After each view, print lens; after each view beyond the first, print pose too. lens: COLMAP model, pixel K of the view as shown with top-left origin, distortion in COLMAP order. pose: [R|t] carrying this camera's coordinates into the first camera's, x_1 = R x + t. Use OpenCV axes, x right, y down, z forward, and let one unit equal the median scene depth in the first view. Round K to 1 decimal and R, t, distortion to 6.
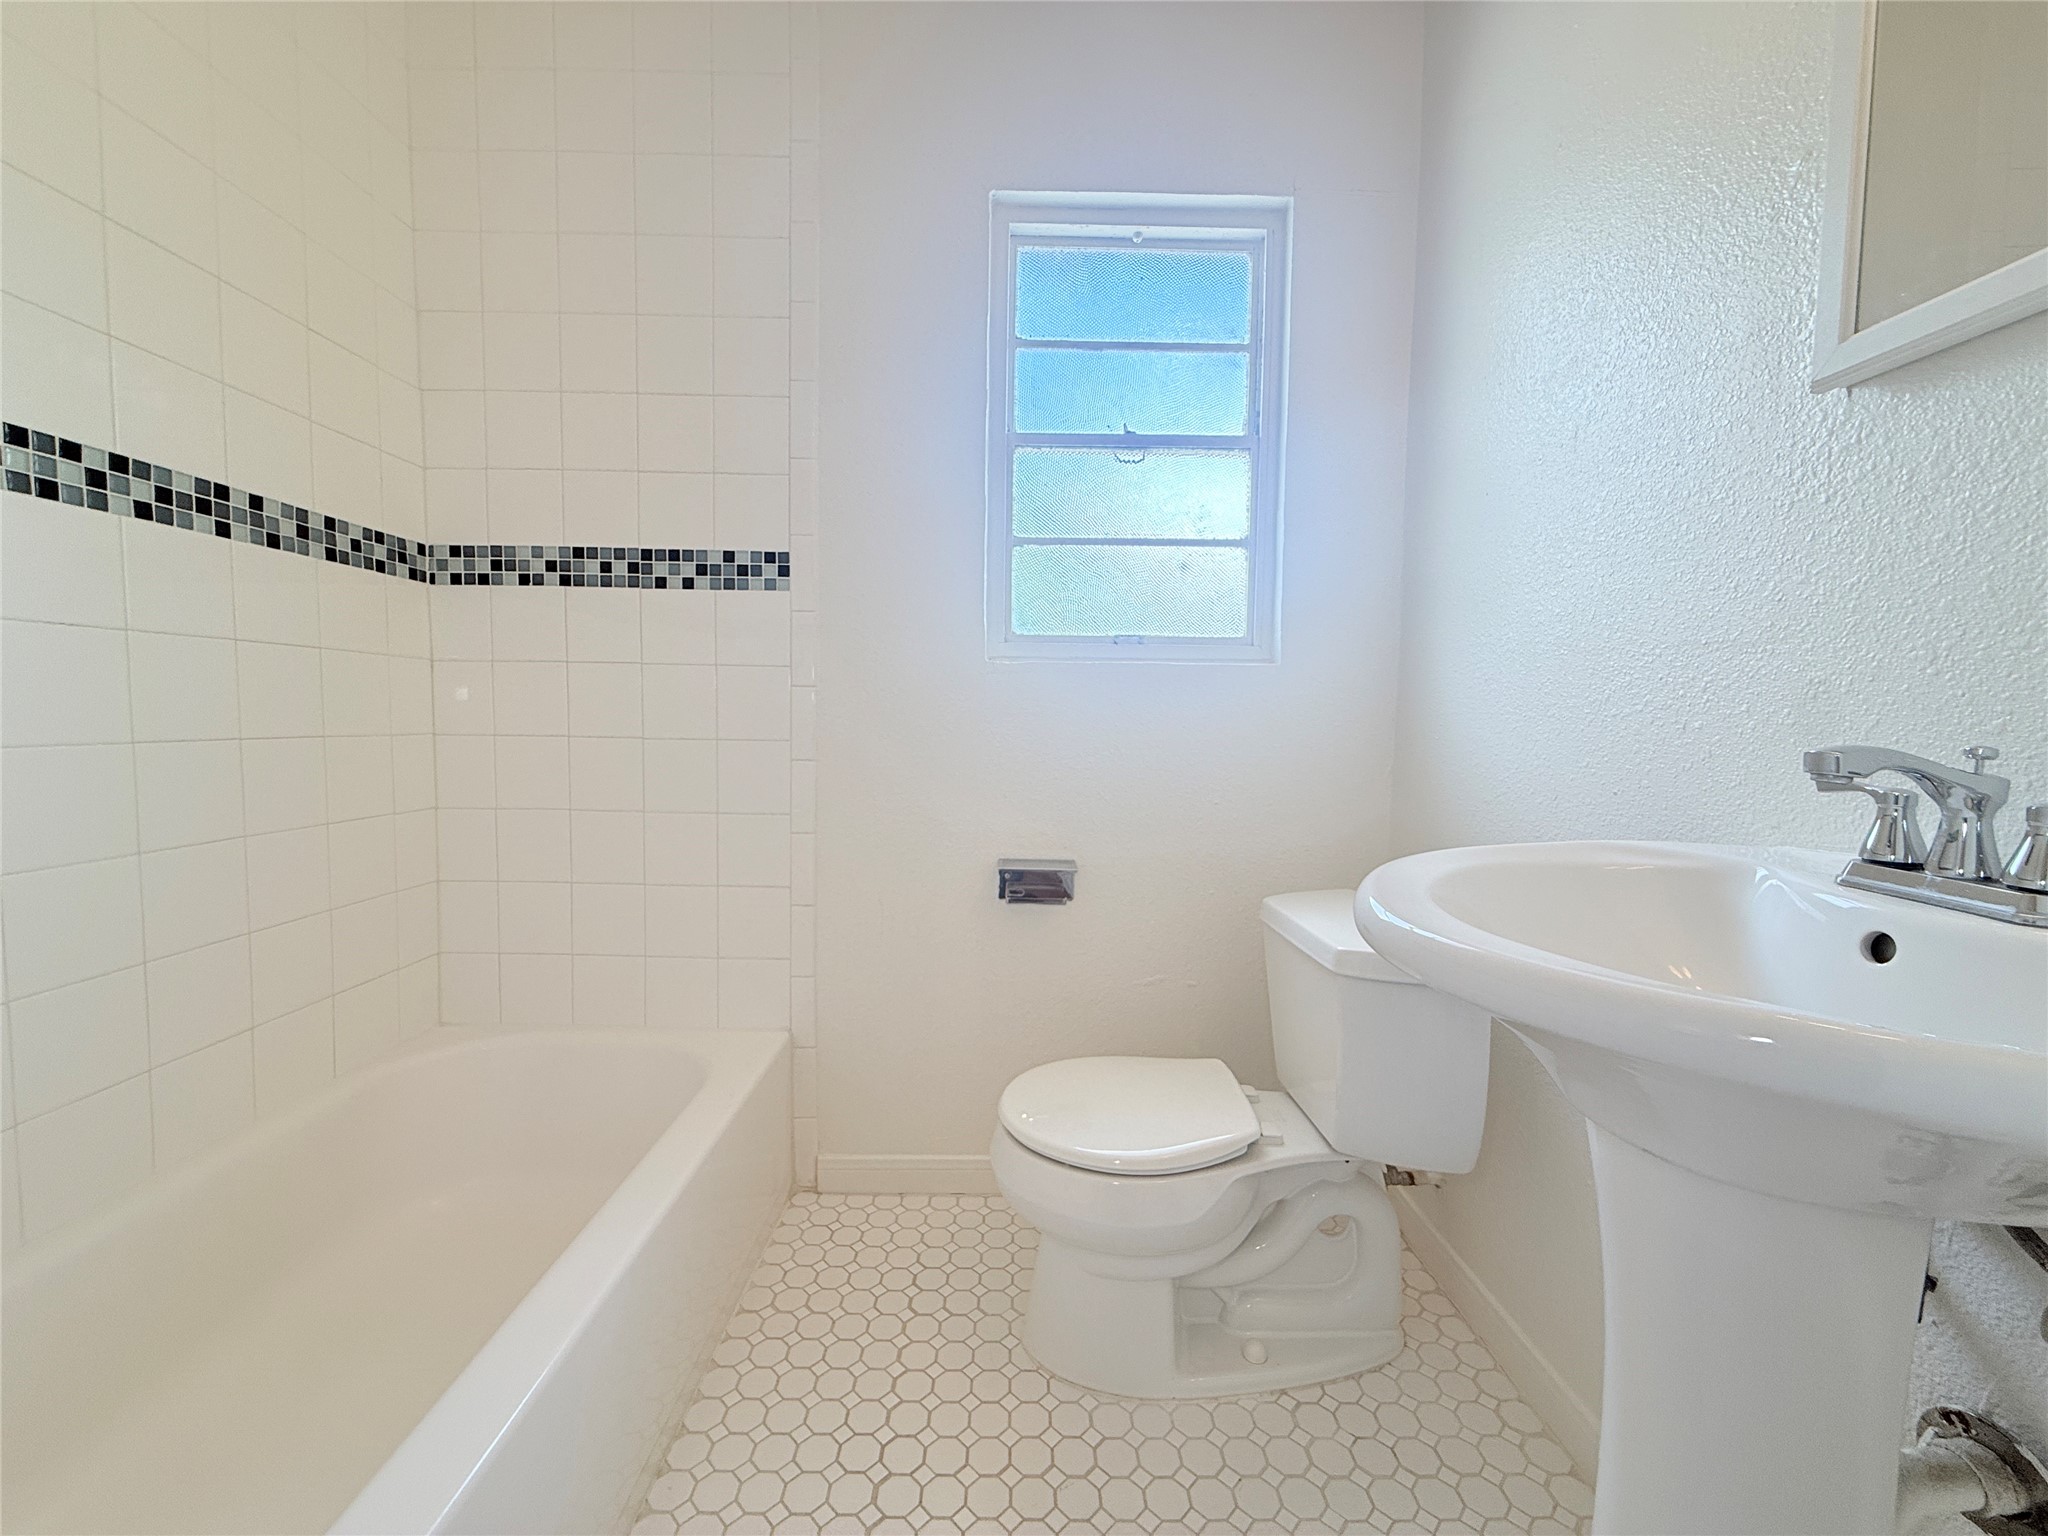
lens RADIAL K [[815.5, 0, 1020.3], [0, 815.5, 767.5], [0, 0, 1]] dist [-0.000056, 0.000236]
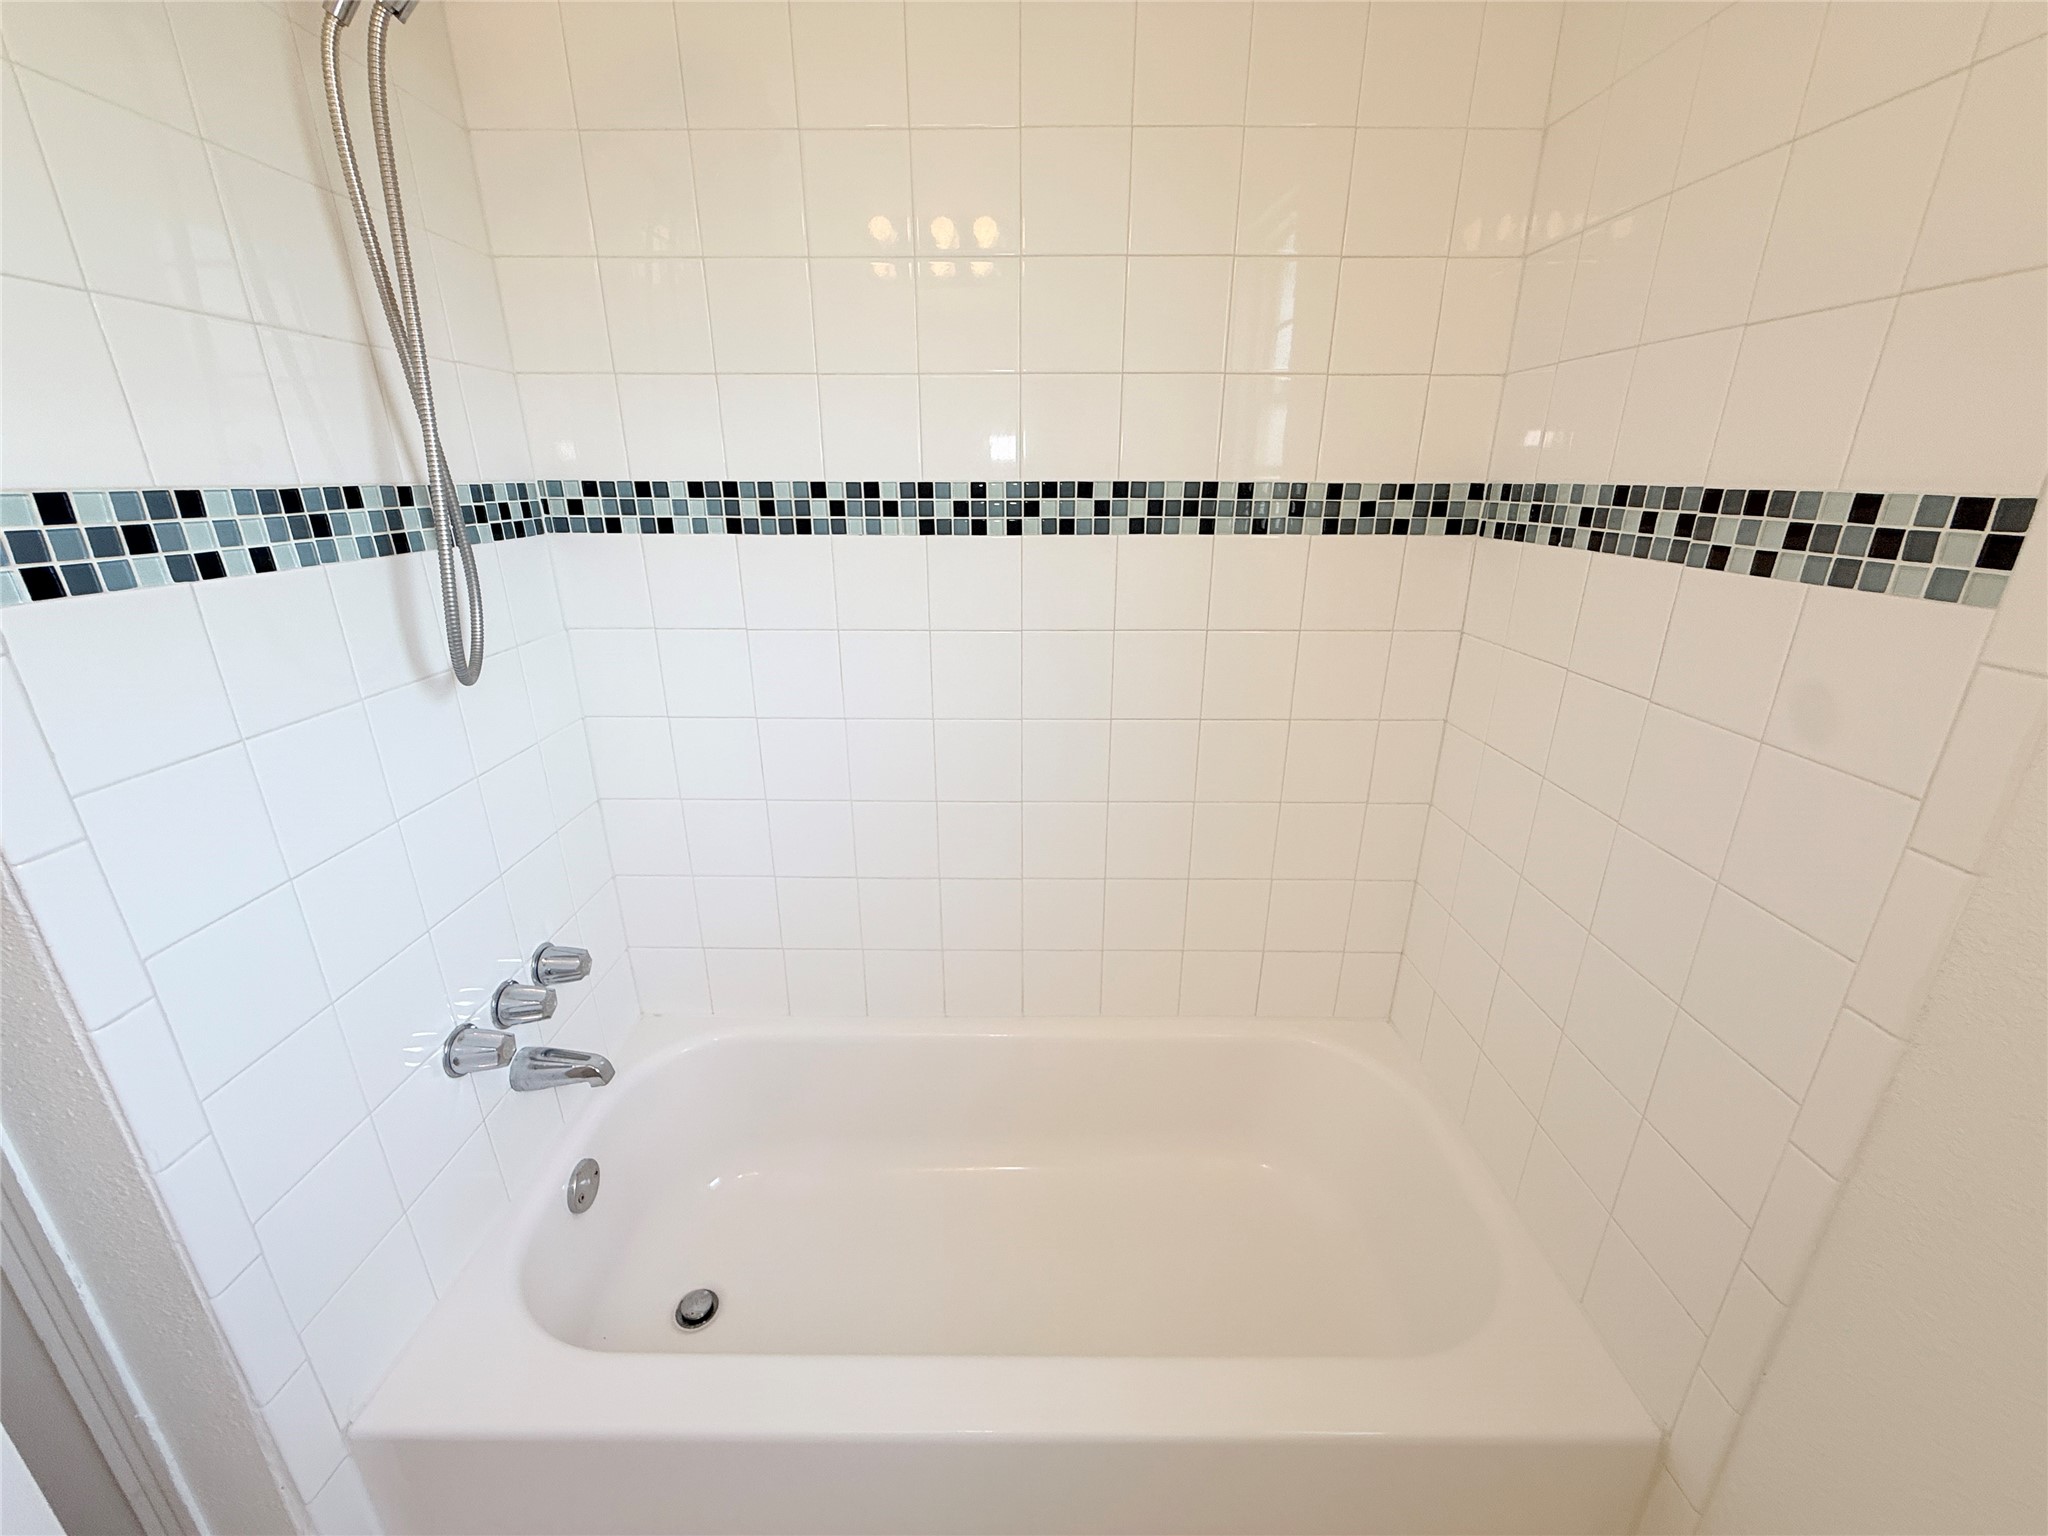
lens RADIAL K [[815.5, 0, 1020.3], [0, 815.5, 767.5], [0, 0, 1]] dist [-0.000056, 0.000236]
pose [[-0.003651, 0.322125, -0.946690, 0.084770], [-0.065610, 0.944579, 0.321660, -0.240355], [0.997839, 0.063287, 0.017686, 0.570753]]
